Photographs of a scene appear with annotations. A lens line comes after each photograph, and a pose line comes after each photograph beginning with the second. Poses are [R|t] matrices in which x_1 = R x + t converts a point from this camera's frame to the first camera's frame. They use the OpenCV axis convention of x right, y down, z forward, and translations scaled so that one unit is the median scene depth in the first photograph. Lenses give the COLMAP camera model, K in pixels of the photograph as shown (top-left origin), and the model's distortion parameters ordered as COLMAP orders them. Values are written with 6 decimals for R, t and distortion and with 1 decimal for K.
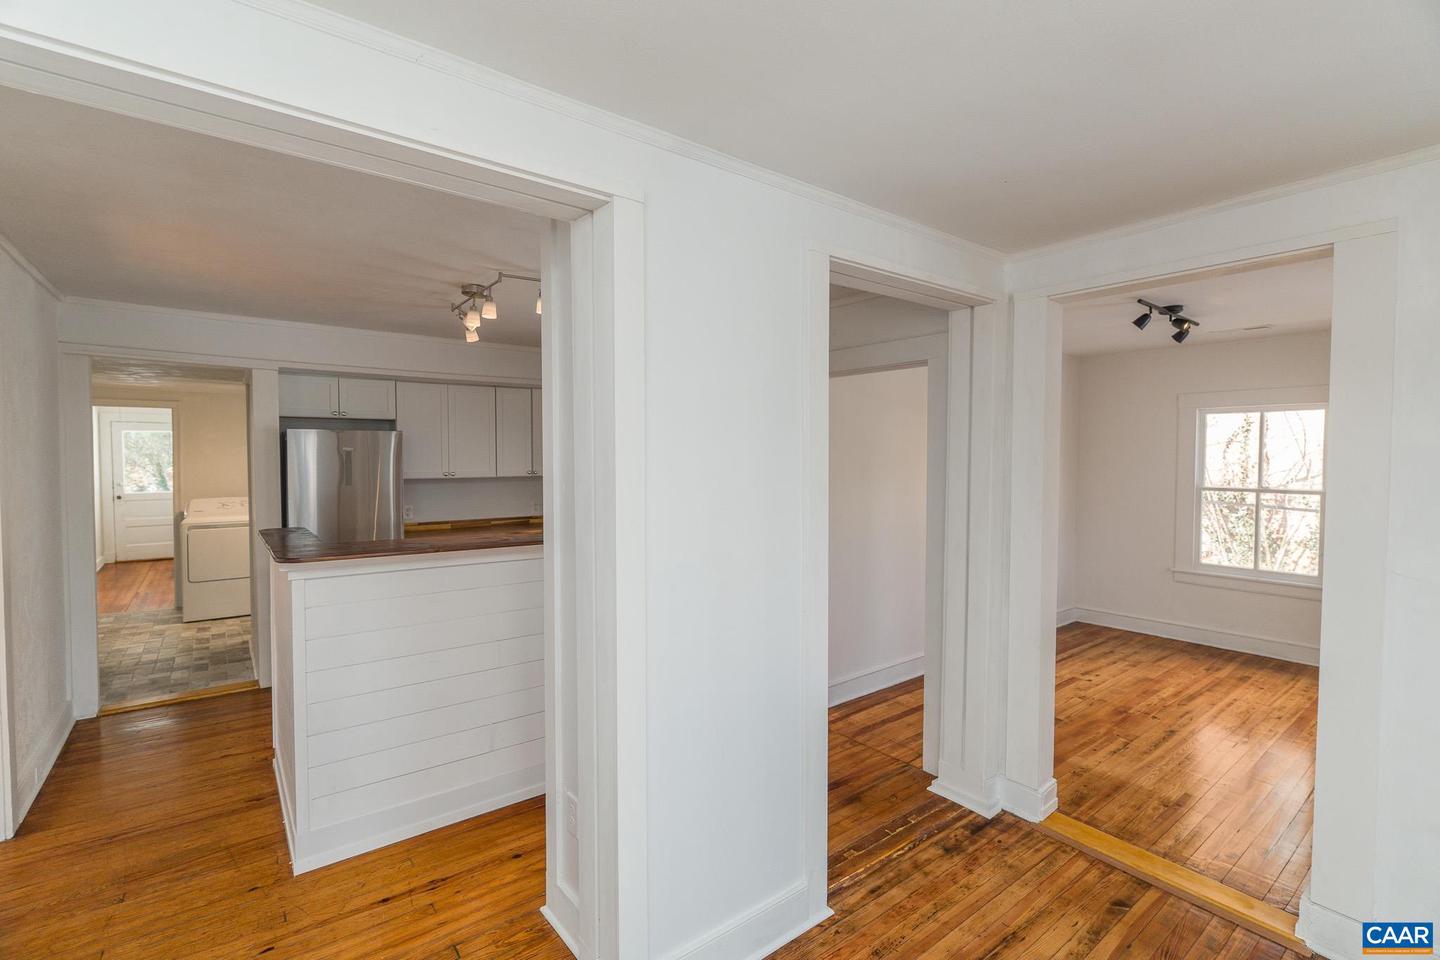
lens RADIAL K [[647.0, 0, 720.9], [0, 647.0, 473.7], [0, 0, 1]] dist [-0.005650, 0.002117]
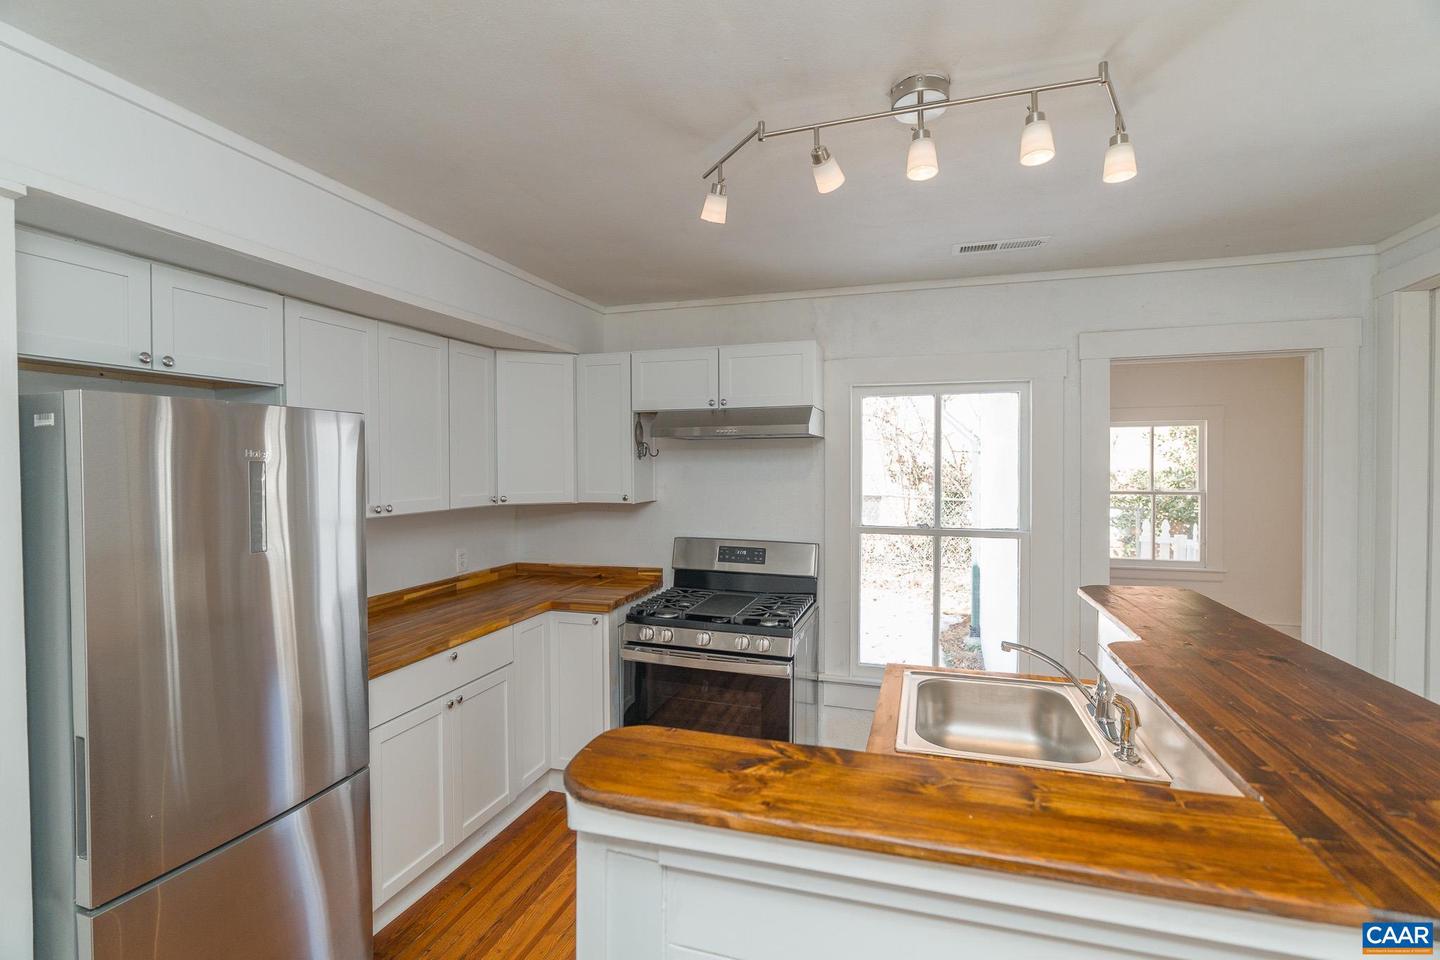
lens RADIAL K [[651.3, 0, 717.0], [0, 651.3, 475.2], [0, 0, 1]] dist [-0.002989, 0.000564]
pose [[0.823597, -0.014290, 0.566995, -0.497808], [0.021905, 0.999738, -0.006622, -0.015791], [-0.566752, 0.017874, 0.823694, 0.473998]]
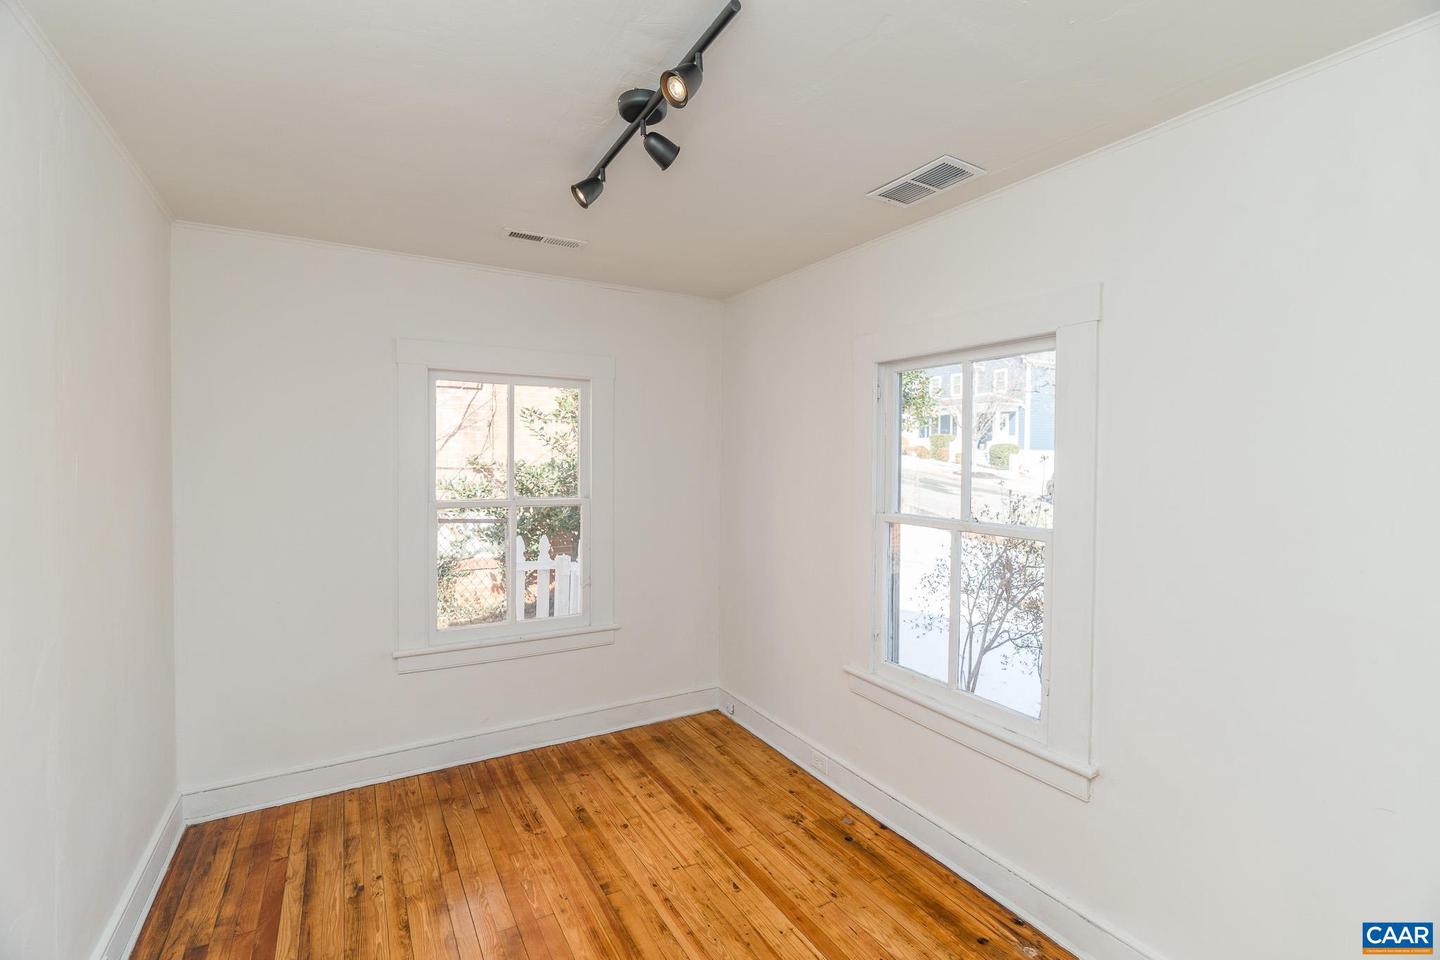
lens RADIAL K [[647.0, 0, 720.9], [0, 647.0, 473.7], [0, 0, 1]] dist [-0.005650, 0.002117]
pose [[0.137348, -0.025533, 0.990194, 0.211120], [0.020124, 0.999533, 0.022982, -0.014784], [-0.990318, 0.016770, 0.137798, 0.700700]]
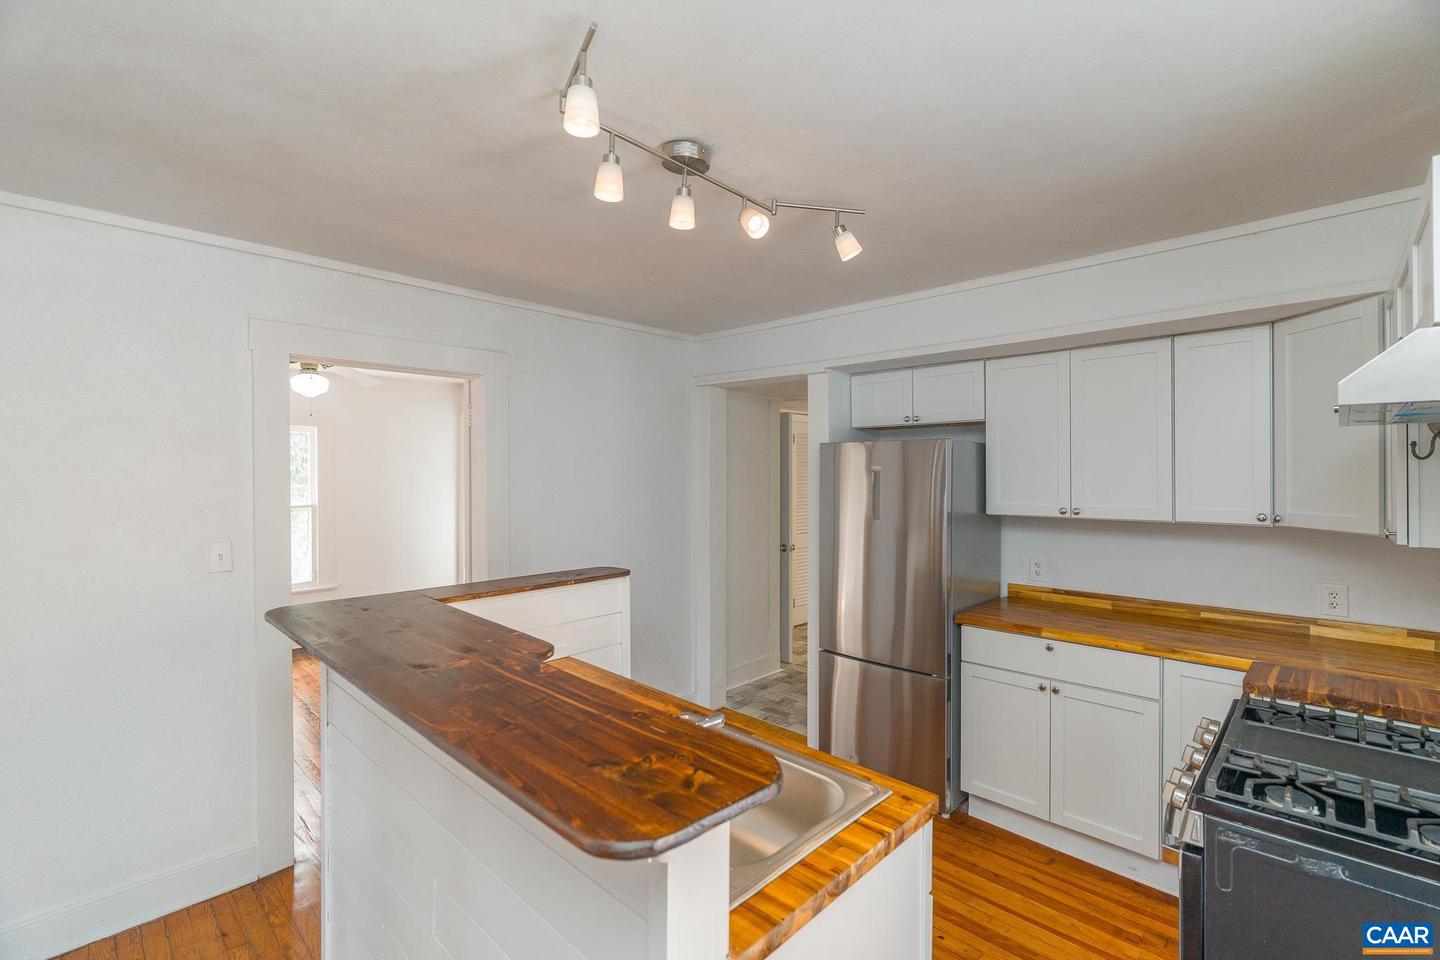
lens RADIAL K [[644.8, 0, 722.5], [0, 644.8, 472.0], [0, 0, 1]] dist [-0.004510, 0.000602]
pose [[0.150382, -0.002916, -0.988624, 0.082195], [-0.027087, 0.999608, -0.007069, -0.021193], [0.988257, 0.027842, 0.150244, 0.633751]]
